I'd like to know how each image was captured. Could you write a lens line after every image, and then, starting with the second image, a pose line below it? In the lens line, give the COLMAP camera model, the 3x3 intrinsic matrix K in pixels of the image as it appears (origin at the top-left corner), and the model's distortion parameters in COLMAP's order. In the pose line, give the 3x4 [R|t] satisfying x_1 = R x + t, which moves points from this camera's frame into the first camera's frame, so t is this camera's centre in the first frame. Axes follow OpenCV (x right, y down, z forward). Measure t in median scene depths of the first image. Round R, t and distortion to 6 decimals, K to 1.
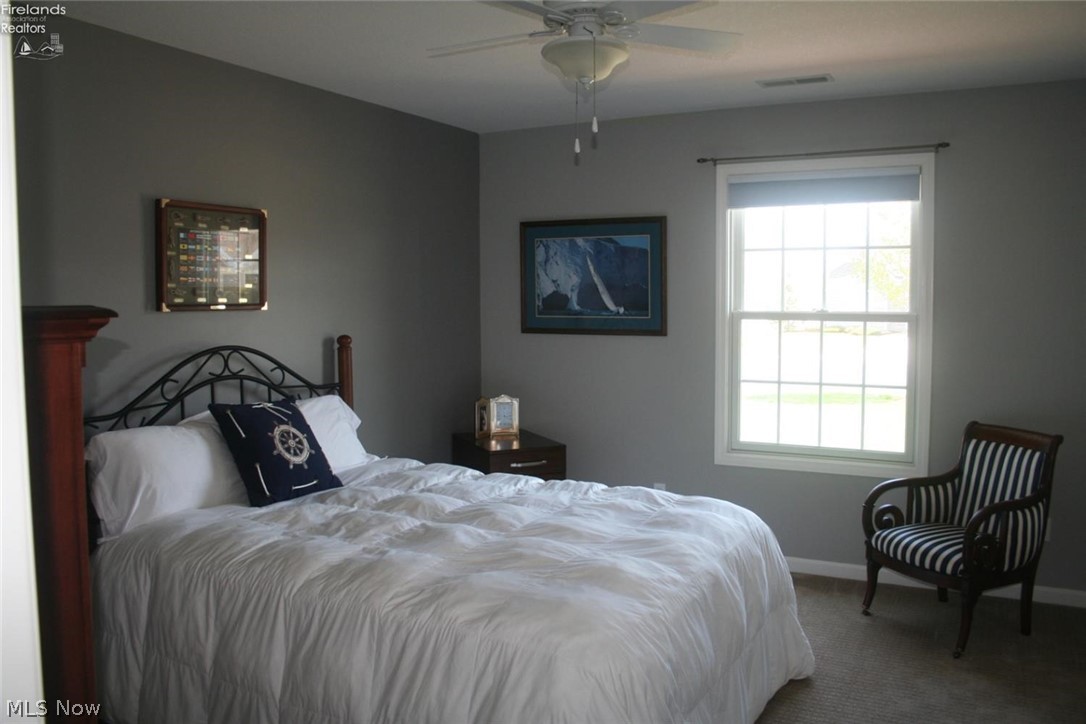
lens RADIAL K [[945.7, 0, 543.0], [0, 945.7, 362.0], [0, 0, 1]] dist [-0.005039, -0.002700]
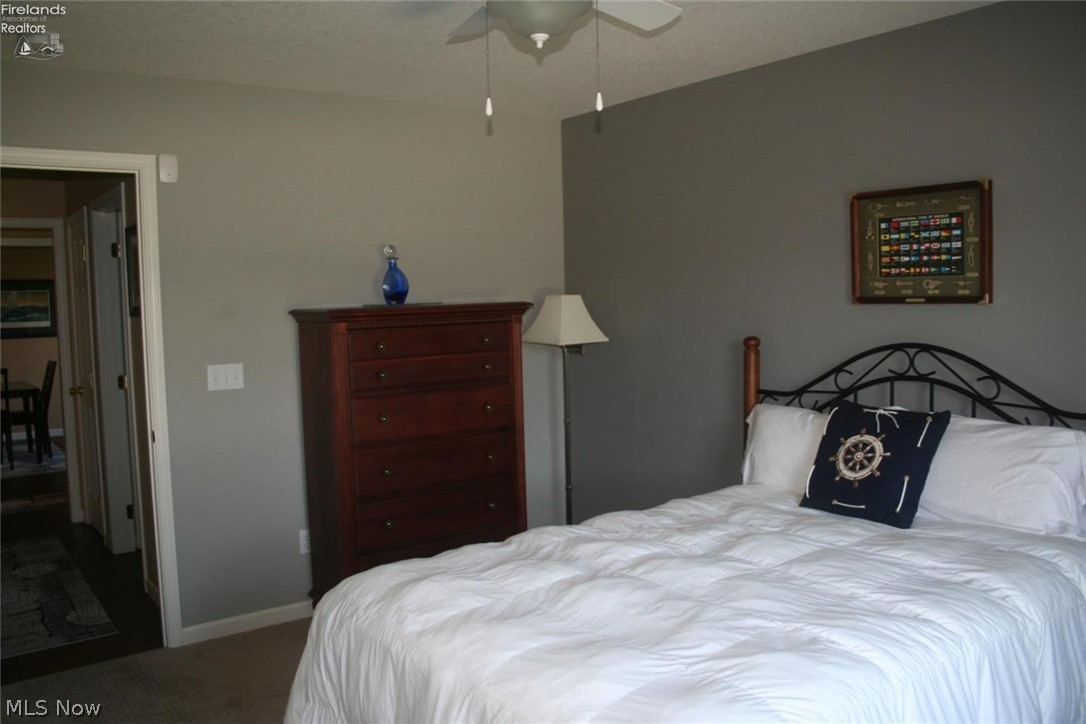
lens RADIAL K [[945.7, 0, 543.0], [0, 945.7, 362.0], [0, 0, 1]] dist [-0.005039, -0.002700]
pose [[-0.404604, 0.086539, -0.910388, 0.646268], [-0.033389, 0.993451, 0.109274, -0.087953], [0.913882, 0.074609, -0.399065, 1.061585]]
